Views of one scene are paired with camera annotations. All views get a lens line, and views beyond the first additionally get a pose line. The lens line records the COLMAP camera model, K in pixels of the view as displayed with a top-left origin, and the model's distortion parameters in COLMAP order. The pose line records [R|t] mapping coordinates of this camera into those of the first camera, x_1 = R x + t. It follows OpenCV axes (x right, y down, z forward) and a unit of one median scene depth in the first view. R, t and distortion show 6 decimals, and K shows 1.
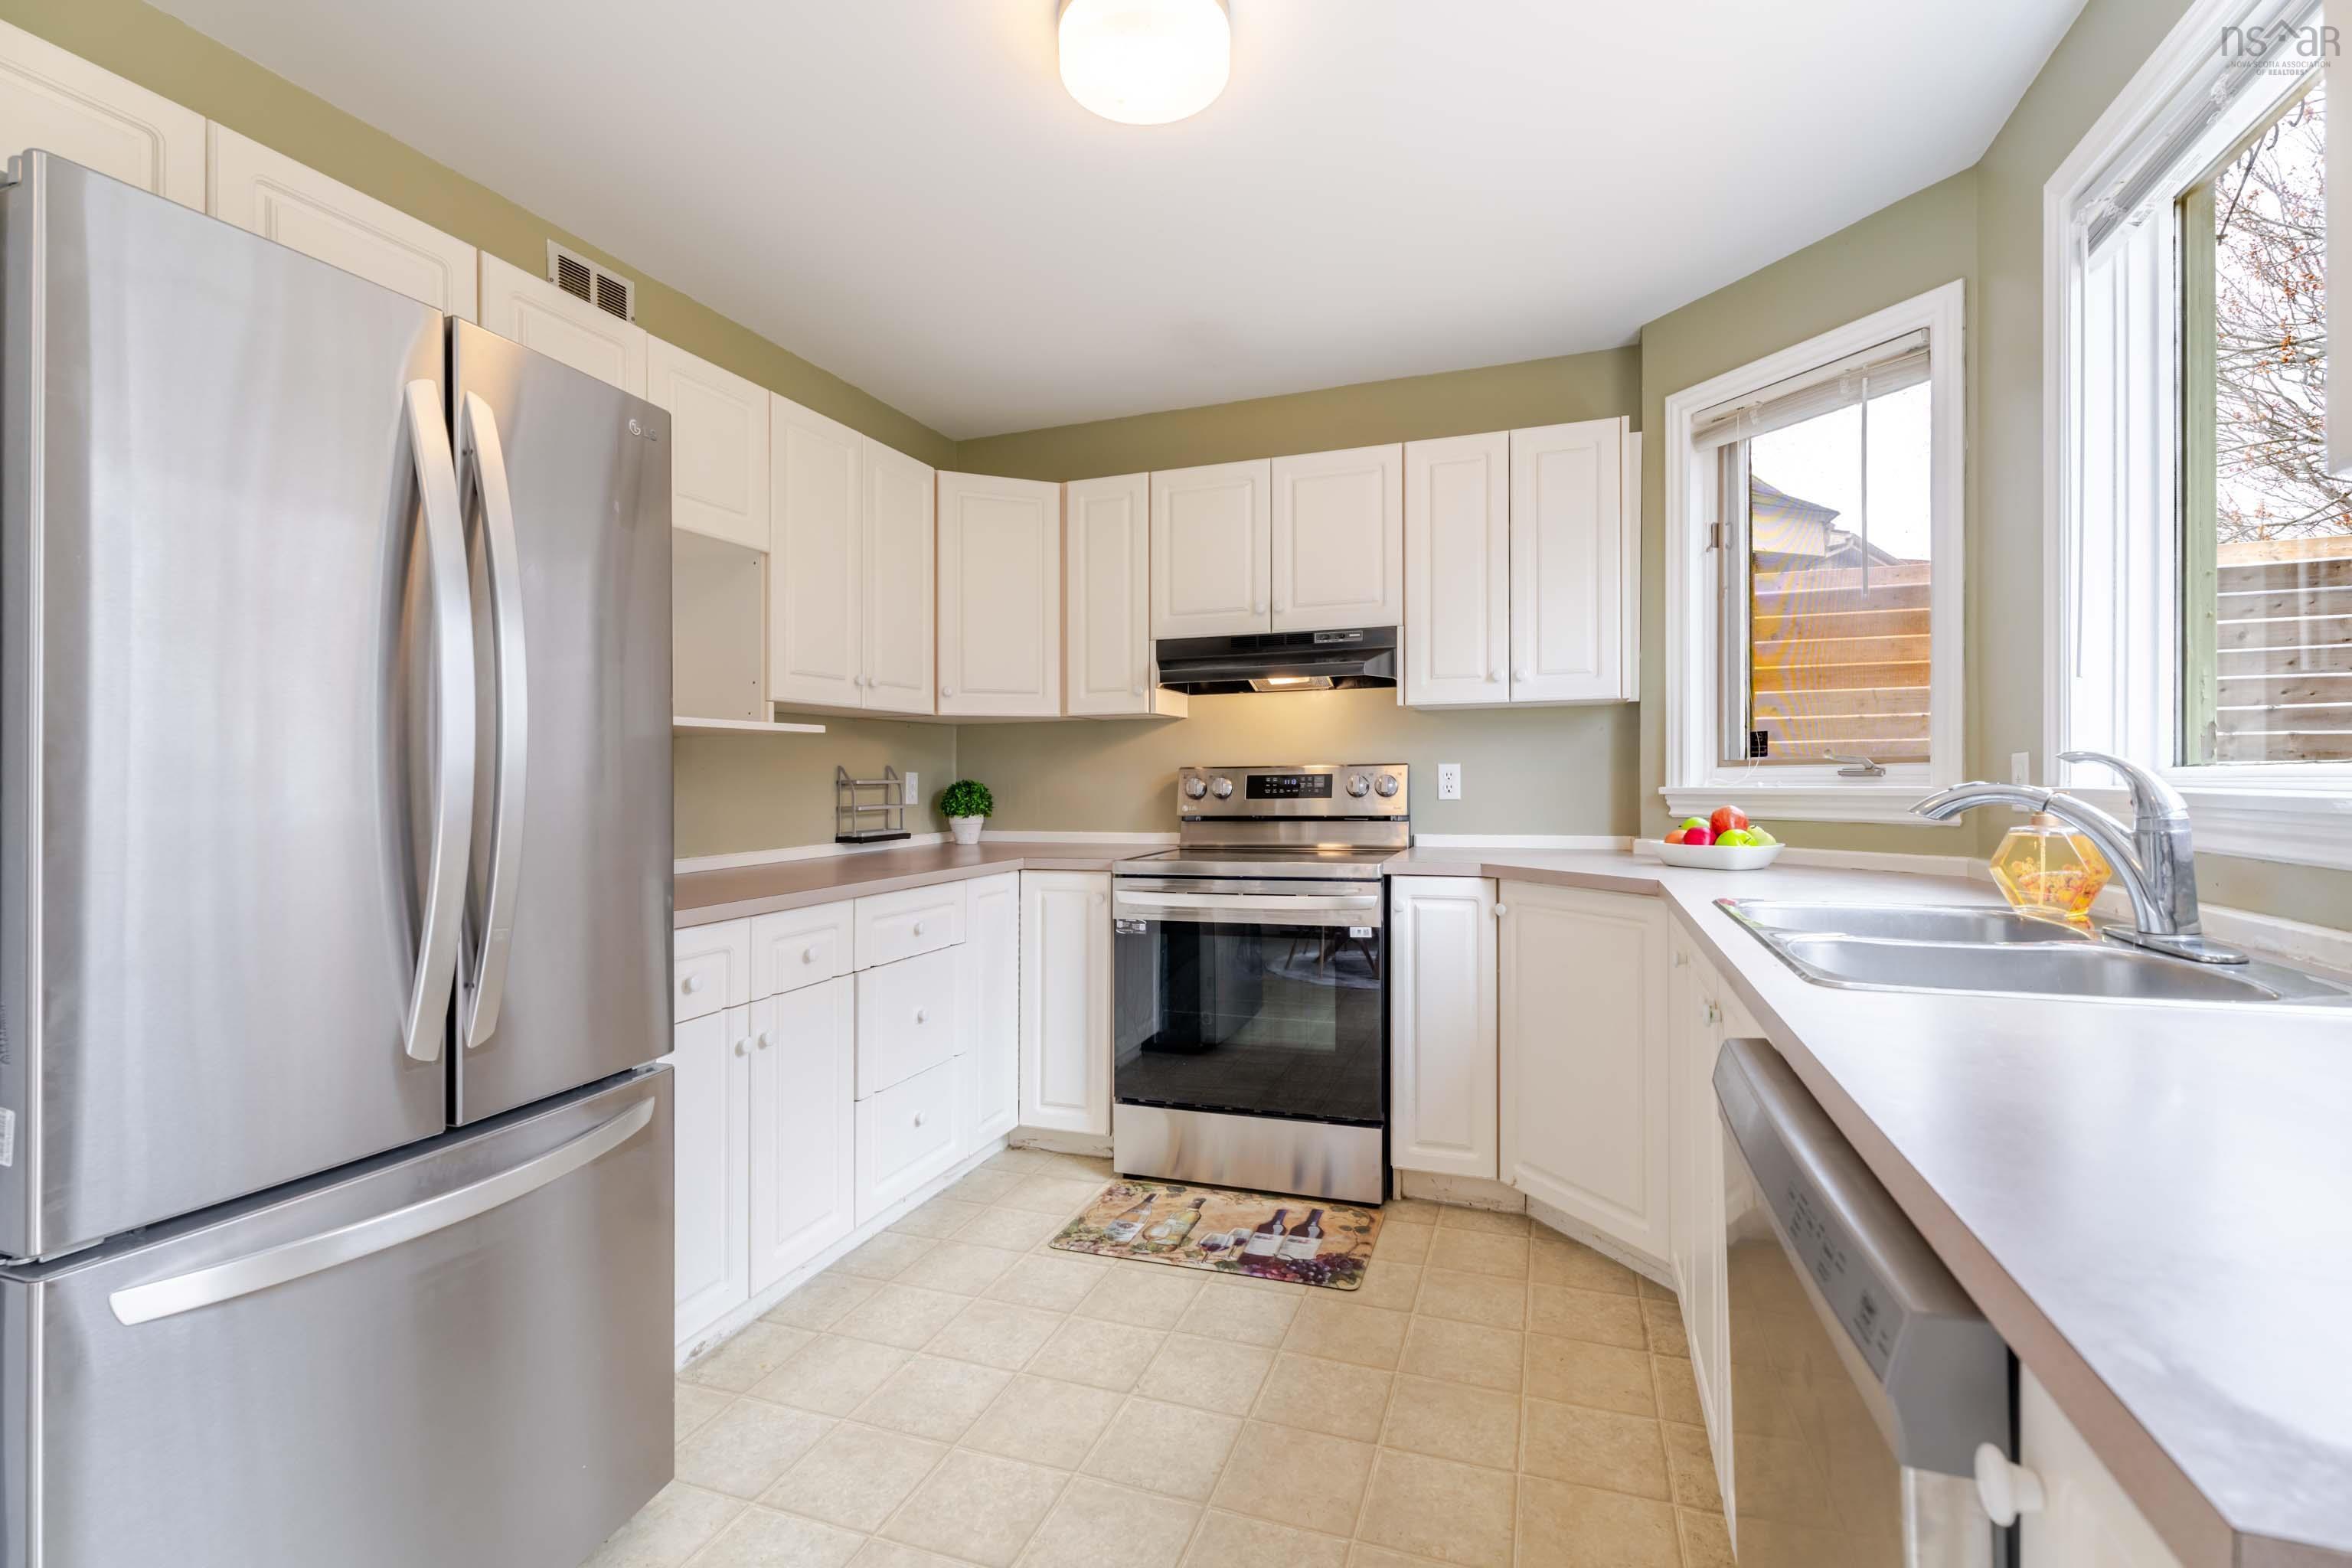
lens RADIAL K [[1052.7, 0, 1163.5], [0, 1052.7, 776.6], [0, 0, 1]] dist [0.002890, 0.001388]
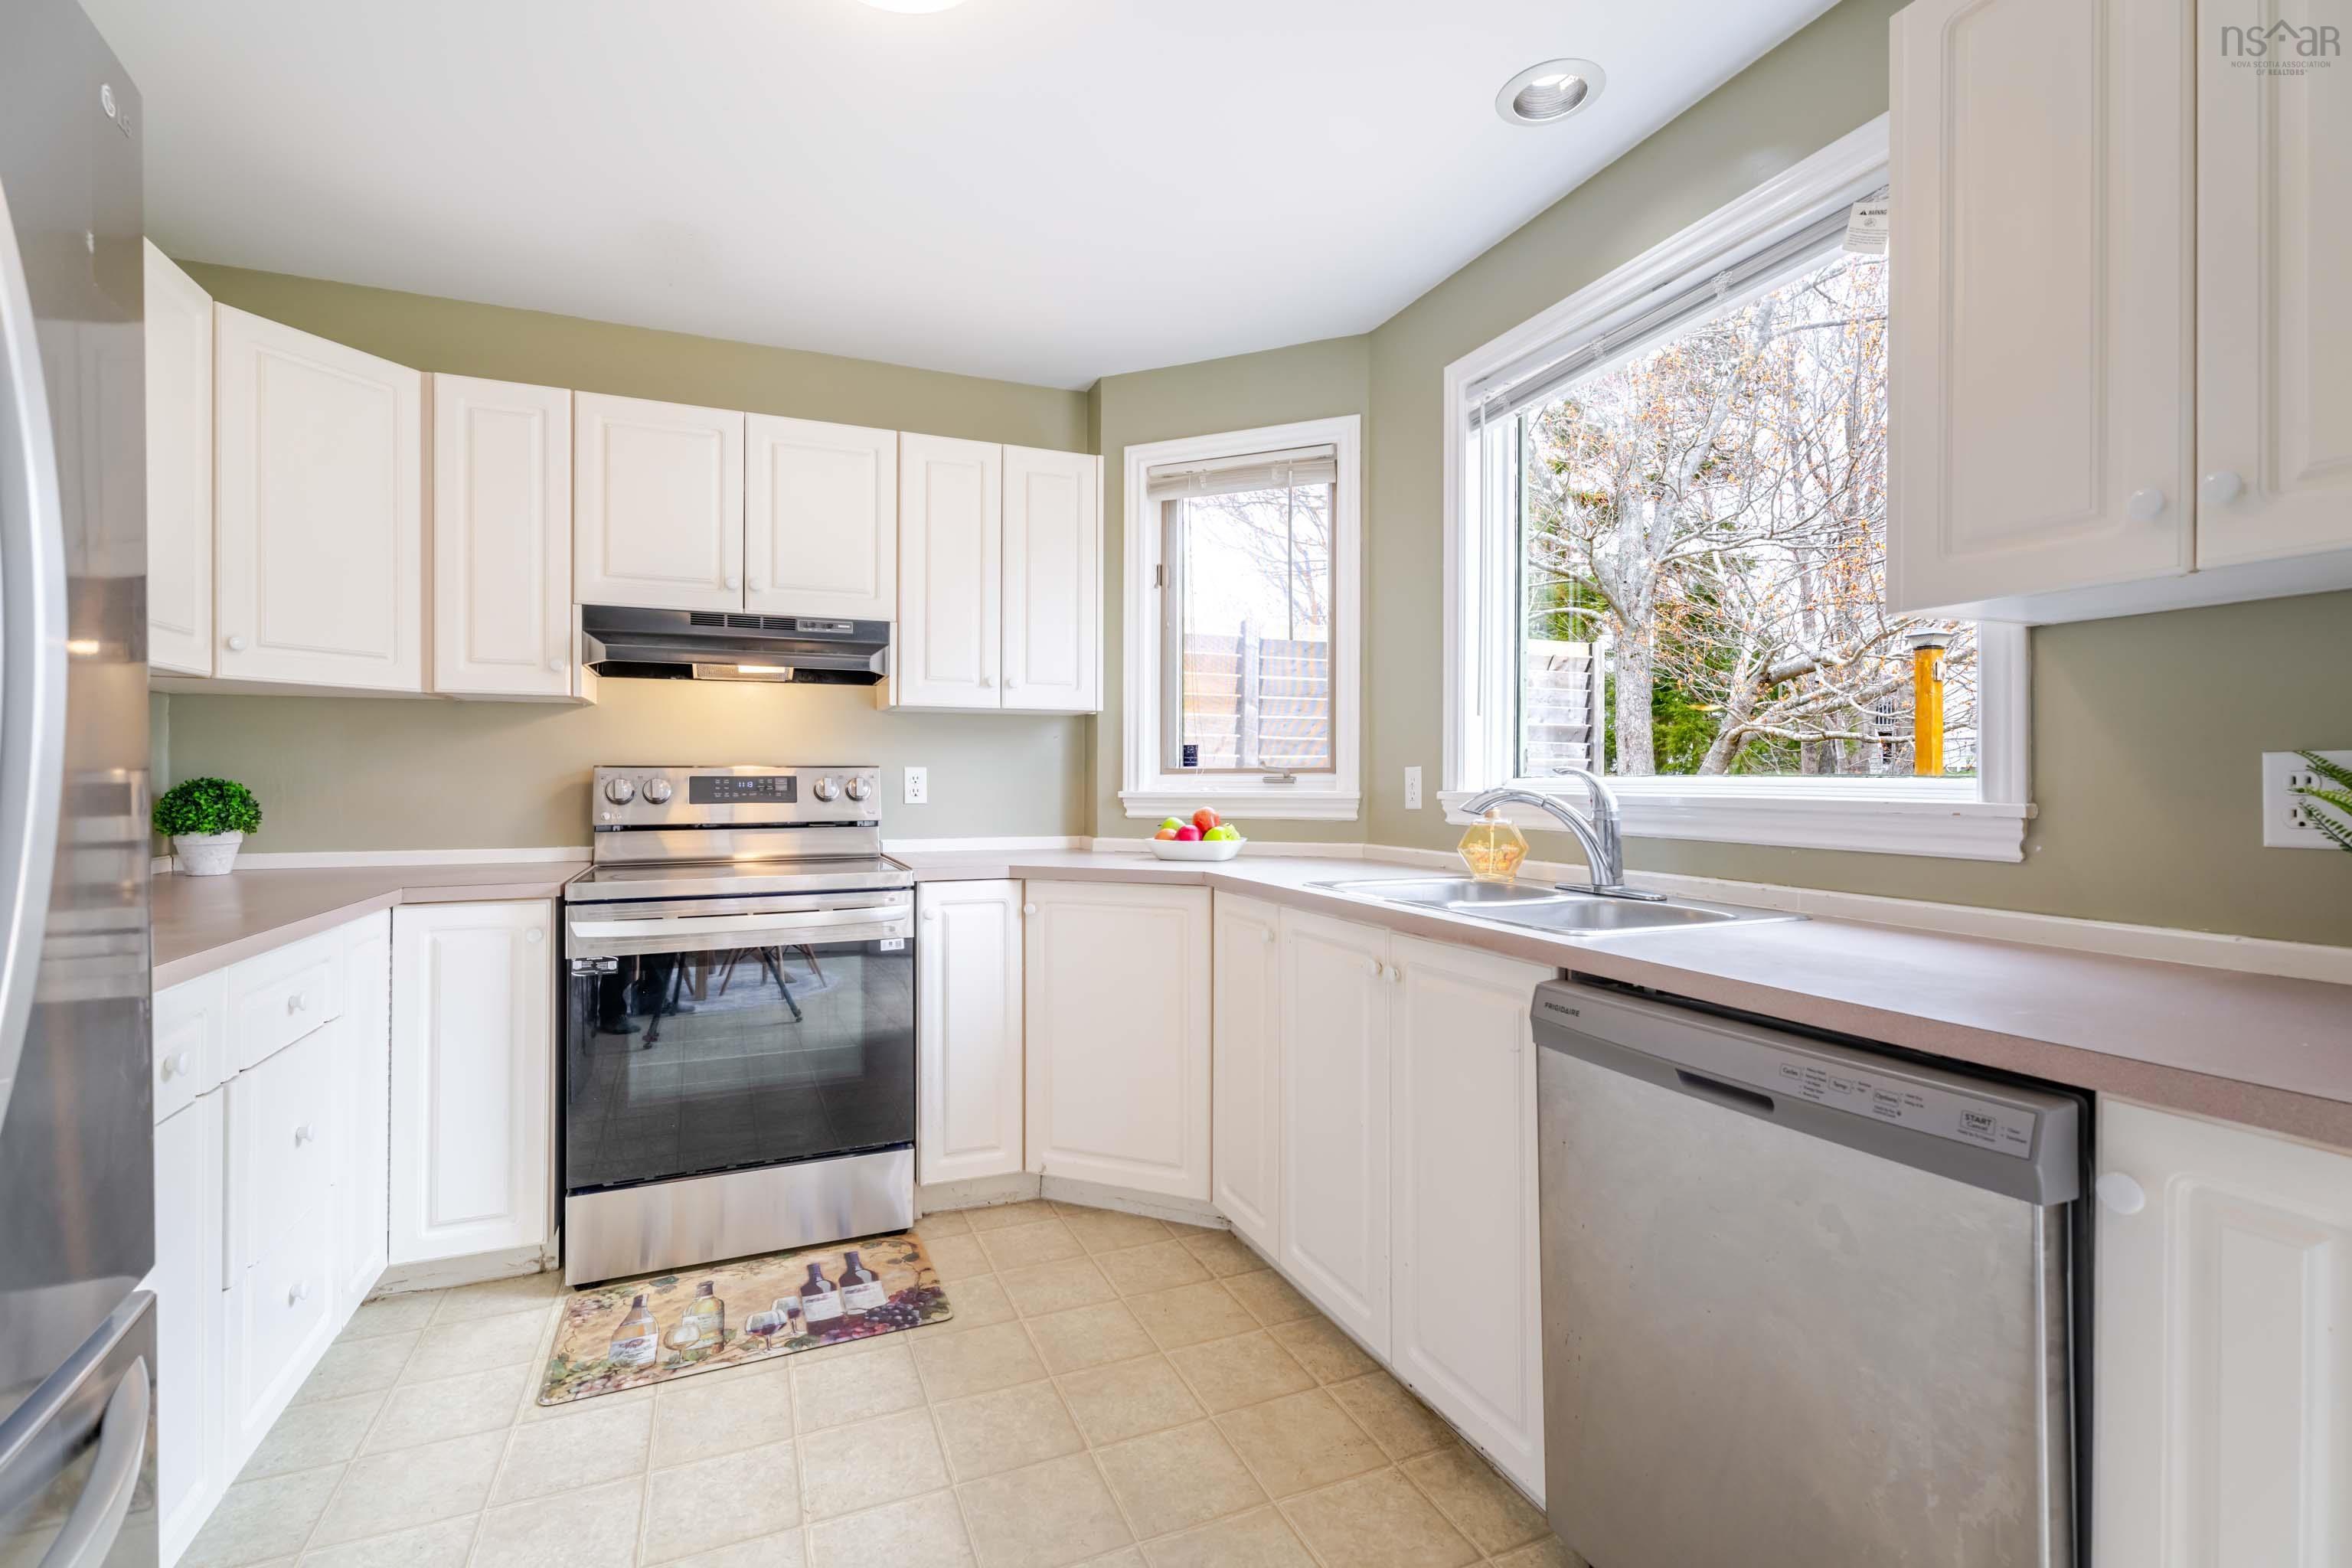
lens RADIAL K [[1052.7, 0, 1169.2], [0, 1052.7, 789.3], [0, 0, 1]] dist [0.002890, 0.001388]
pose [[0.732197, 0.004496, 0.681078, -0.261099], [-0.009098, 0.999954, 0.003180, 0.003656], [-0.681032, -0.008525, 0.732204, 0.138161]]
